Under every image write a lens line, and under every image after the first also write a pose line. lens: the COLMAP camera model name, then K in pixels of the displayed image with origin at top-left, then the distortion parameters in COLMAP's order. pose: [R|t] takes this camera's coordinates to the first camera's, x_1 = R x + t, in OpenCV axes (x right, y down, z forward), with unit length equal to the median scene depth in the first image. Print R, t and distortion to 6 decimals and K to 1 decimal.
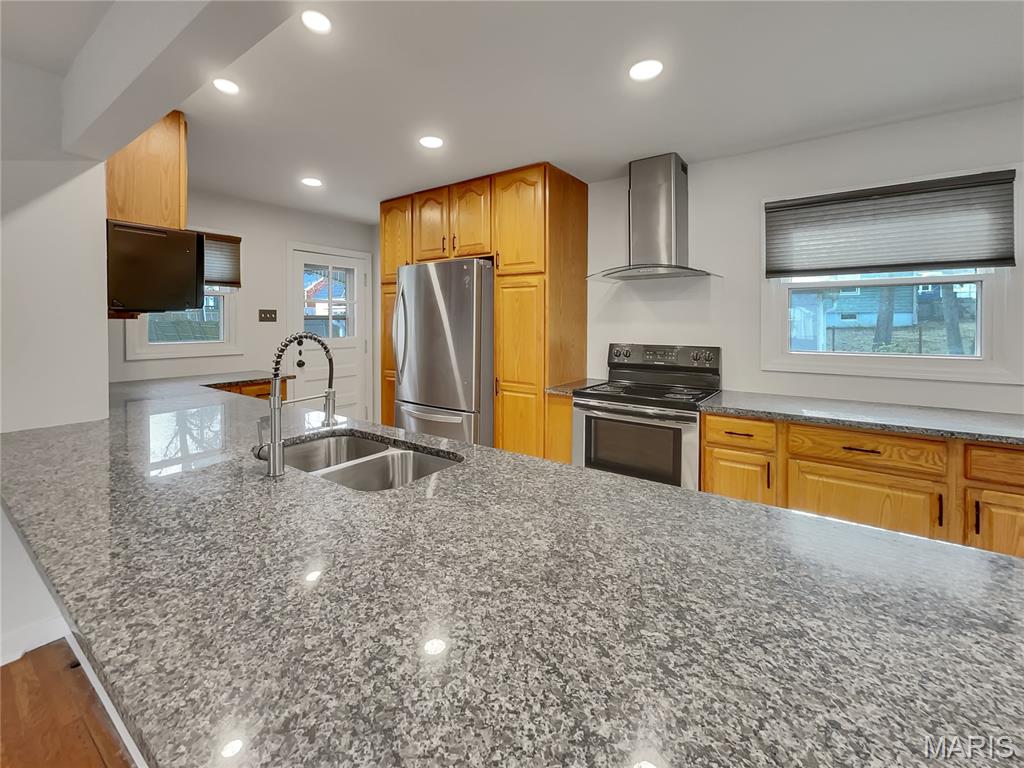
lens RADIAL K [[442.5, 0, 506.5], [0, 442.5, 326.7], [0, 0, 1]] dist [-0.000809, -0.000599]
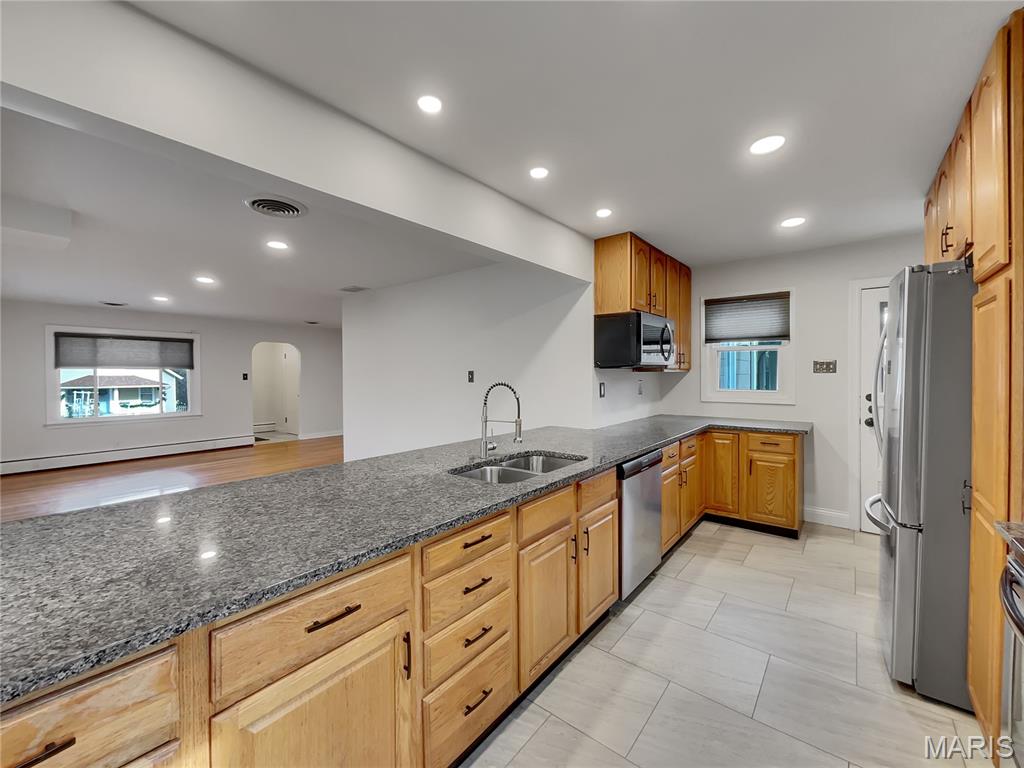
lens RADIAL K [[421.5, 0, 513.7], [0, 421.5, 379.6], [0, 0, 1]] dist [-0.000614, 0.000184]
pose [[-0.042140, 0.015472, -0.998992, 0.594600], [-0.007878, 0.999844, 0.015818, -0.010036], [0.999081, 0.008537, -0.042012, 0.580835]]
